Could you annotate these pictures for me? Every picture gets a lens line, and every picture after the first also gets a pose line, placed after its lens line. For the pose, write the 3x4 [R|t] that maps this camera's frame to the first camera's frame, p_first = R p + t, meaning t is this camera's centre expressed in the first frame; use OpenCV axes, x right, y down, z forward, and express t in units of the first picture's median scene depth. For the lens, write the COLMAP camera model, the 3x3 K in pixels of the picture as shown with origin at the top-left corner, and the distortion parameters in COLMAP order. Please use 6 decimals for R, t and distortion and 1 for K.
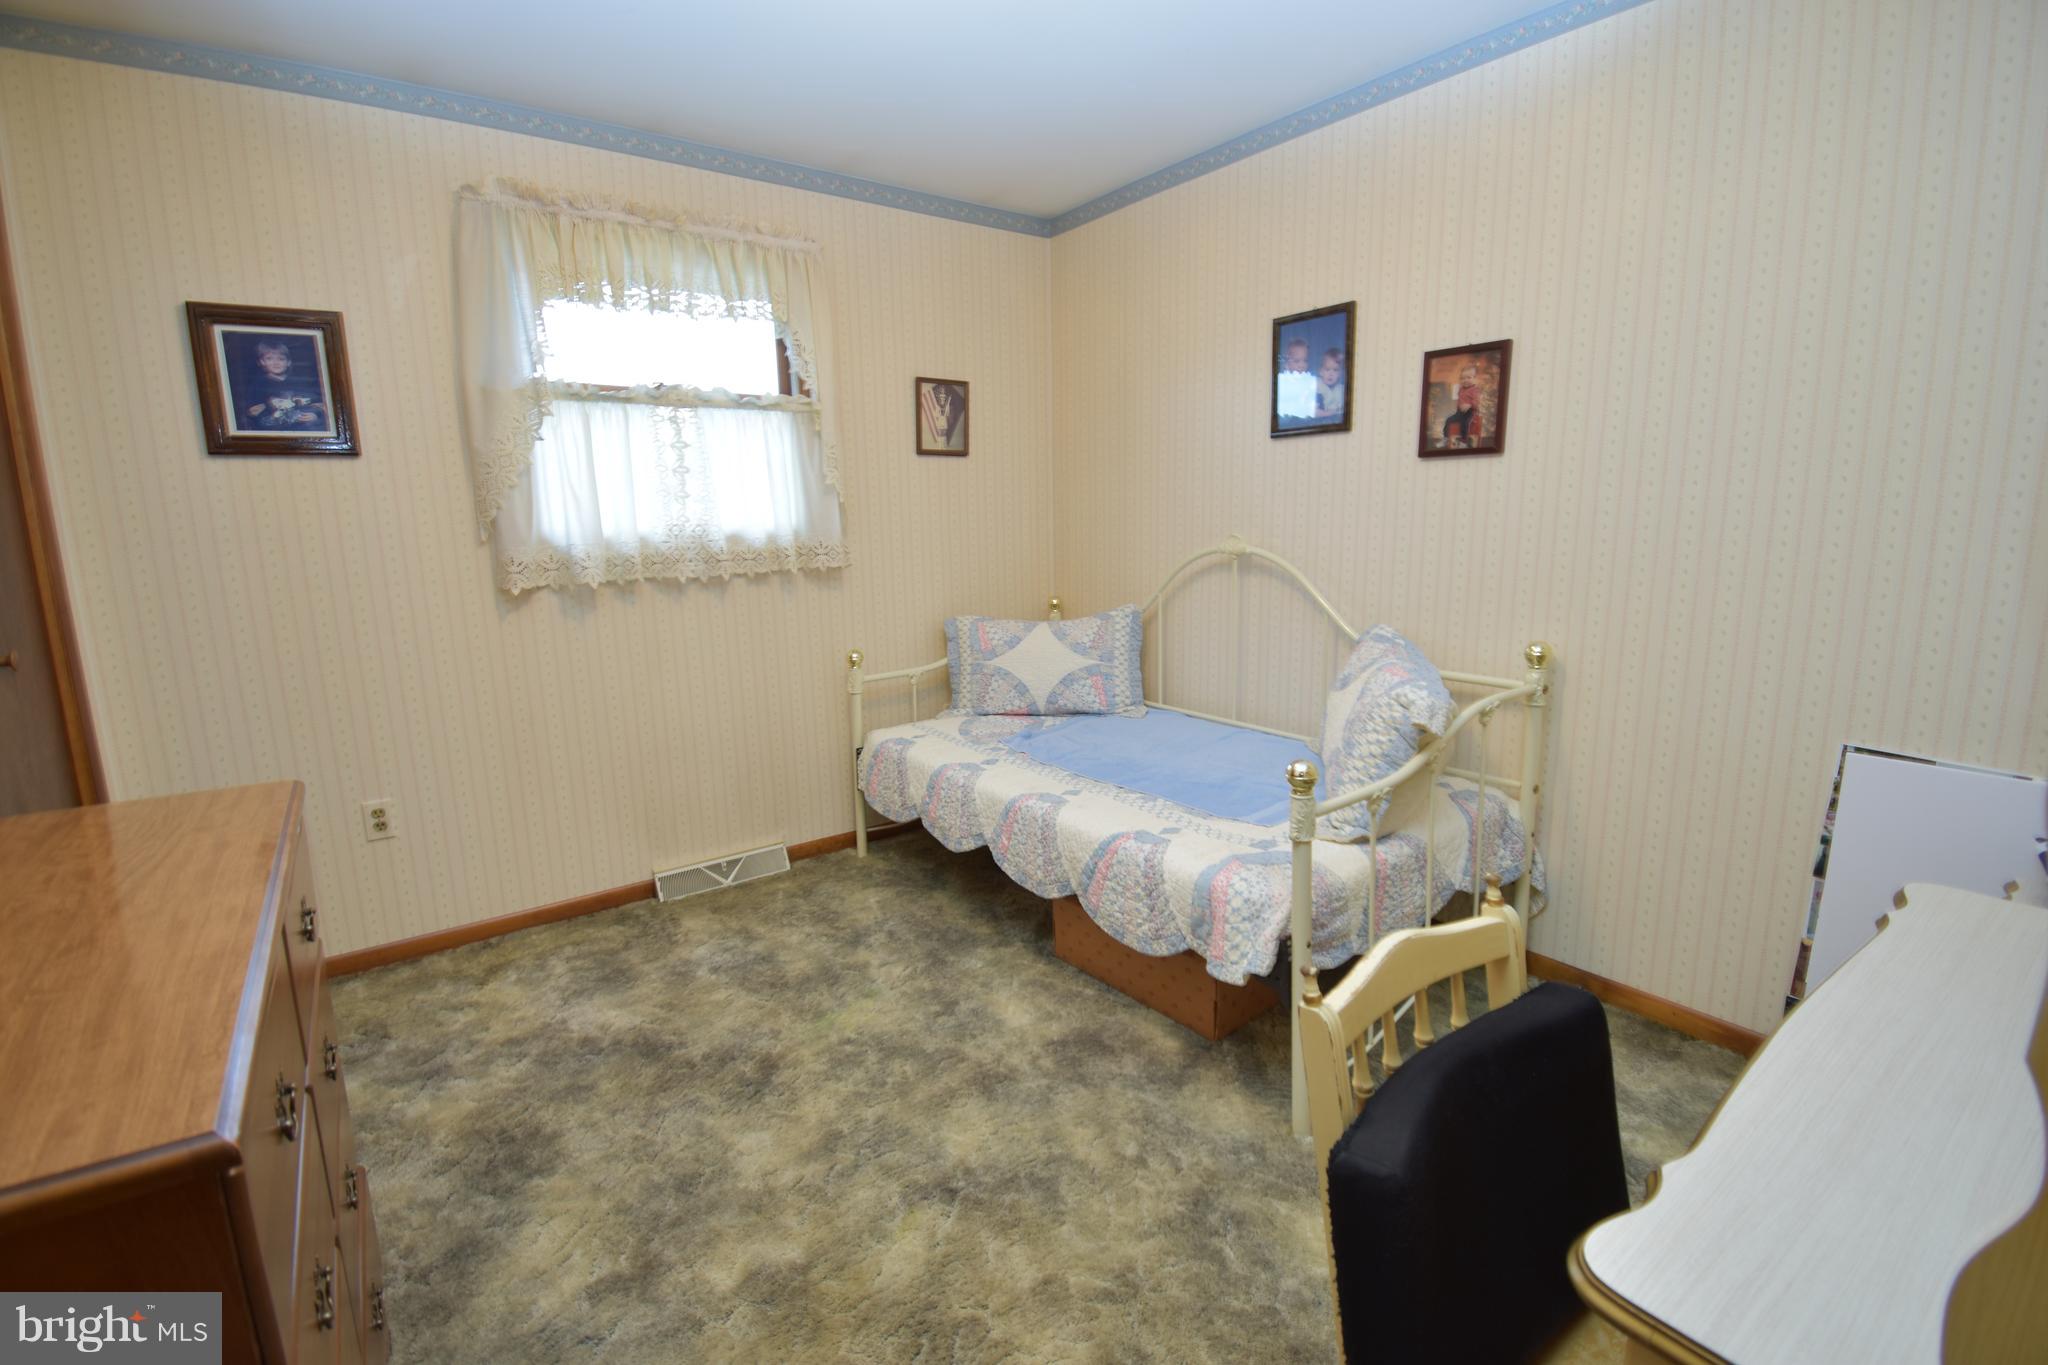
lens RADIAL K [[908.7, 0, 1027.3], [0, 908.7, 673.0], [0, 0, 1]] dist [0.025632, -0.030691]
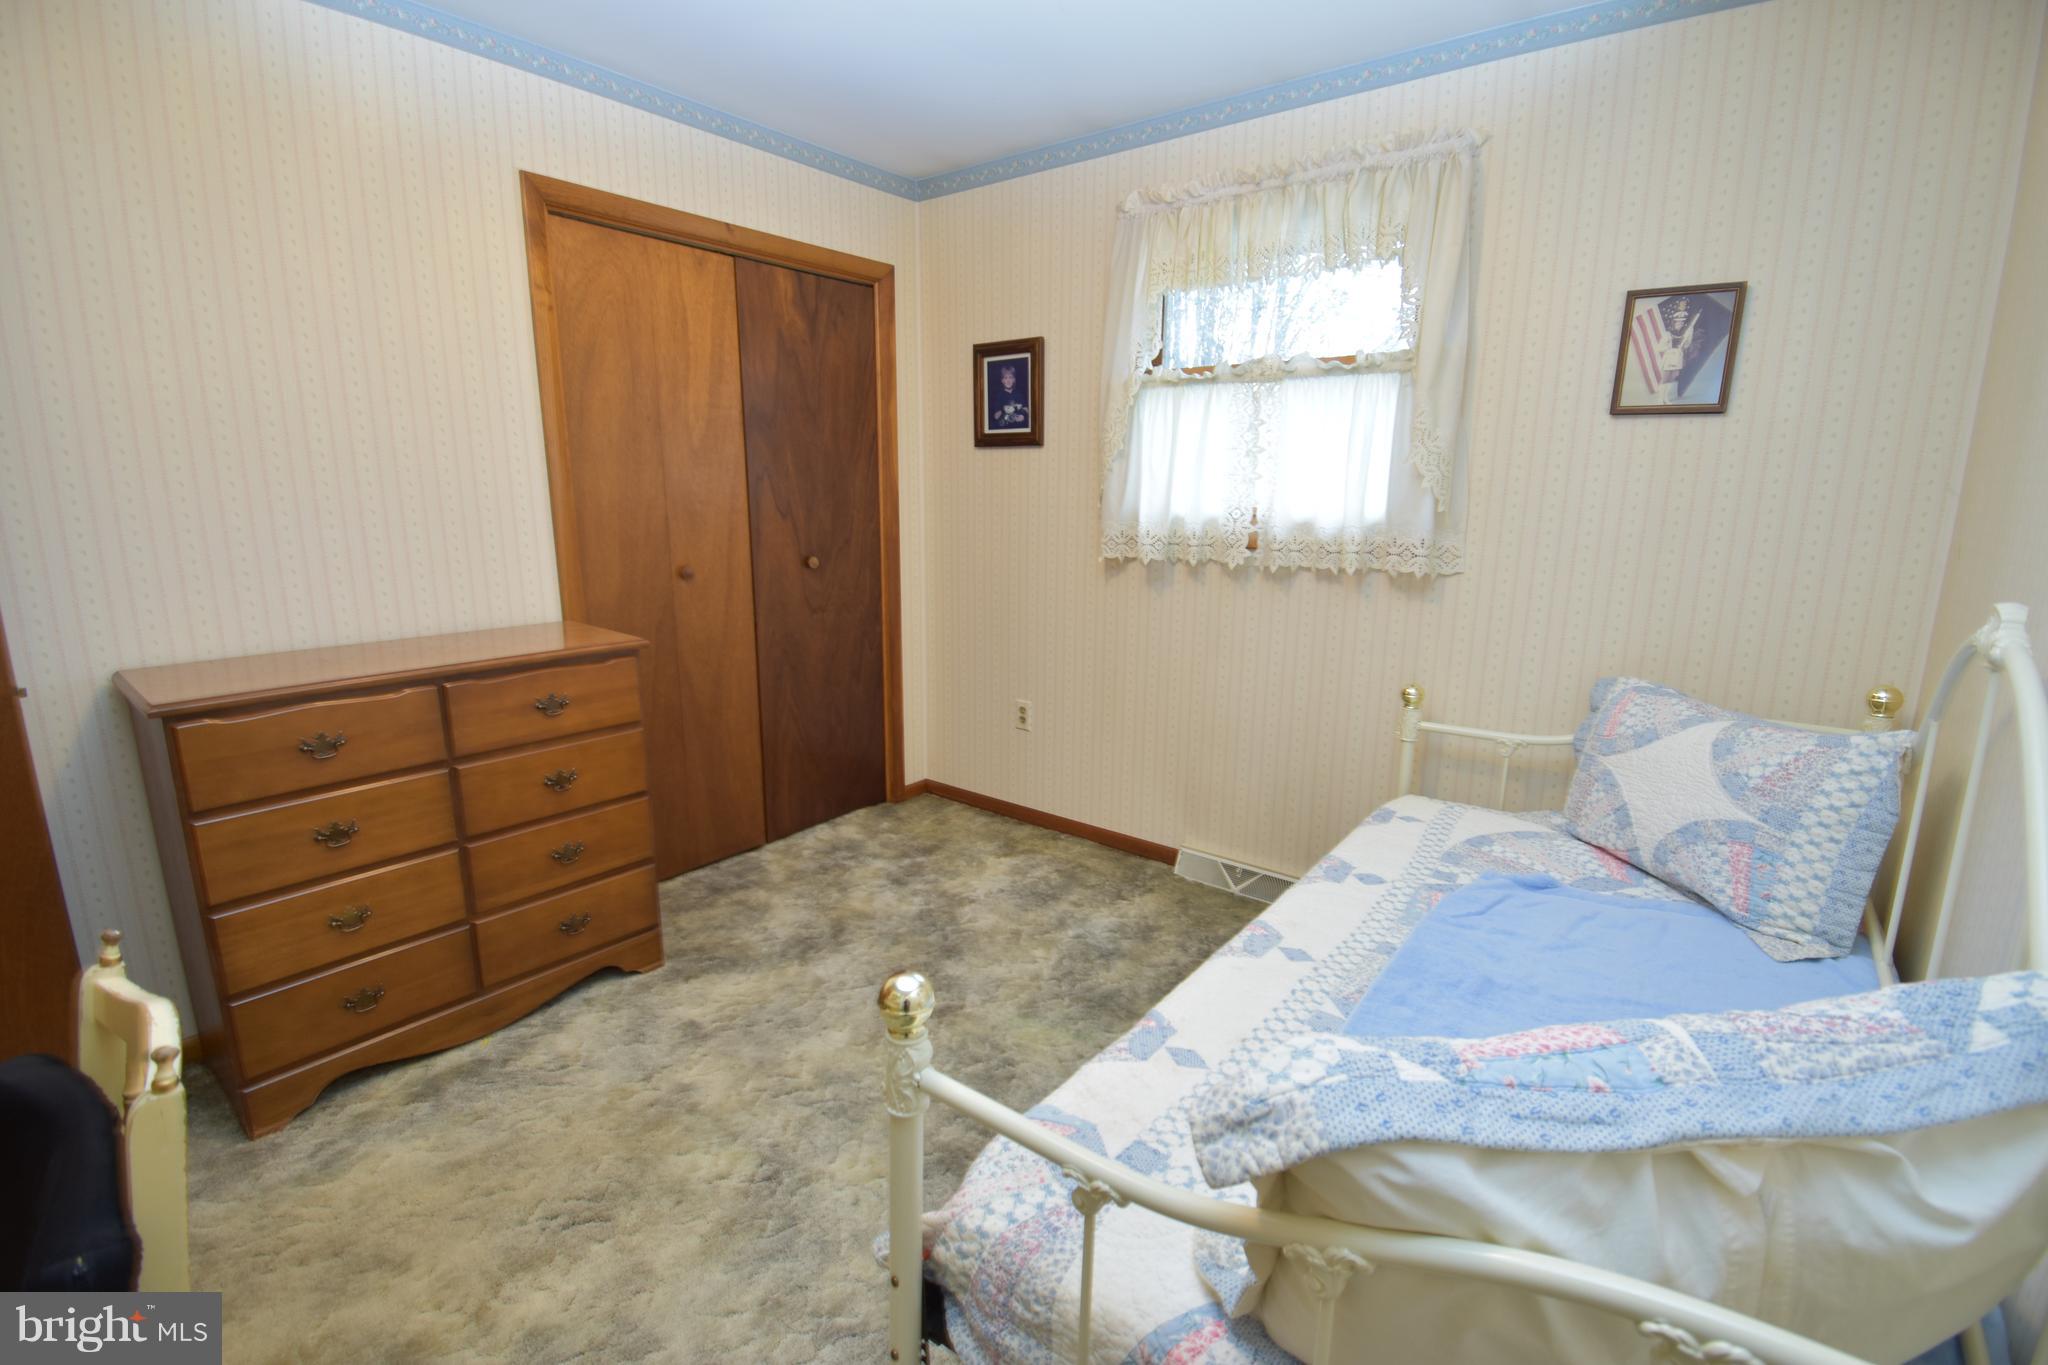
lens RADIAL K [[908.7, 0, 1027.3], [0, 908.7, 673.0], [0, 0, 1]] dist [0.025632, -0.030691]
pose [[0.264831, 0.217896, -0.939354, 0.512712], [-0.183424, 0.967733, 0.172766, -0.125449], [0.946689, 0.126546, 0.296253, 0.554615]]
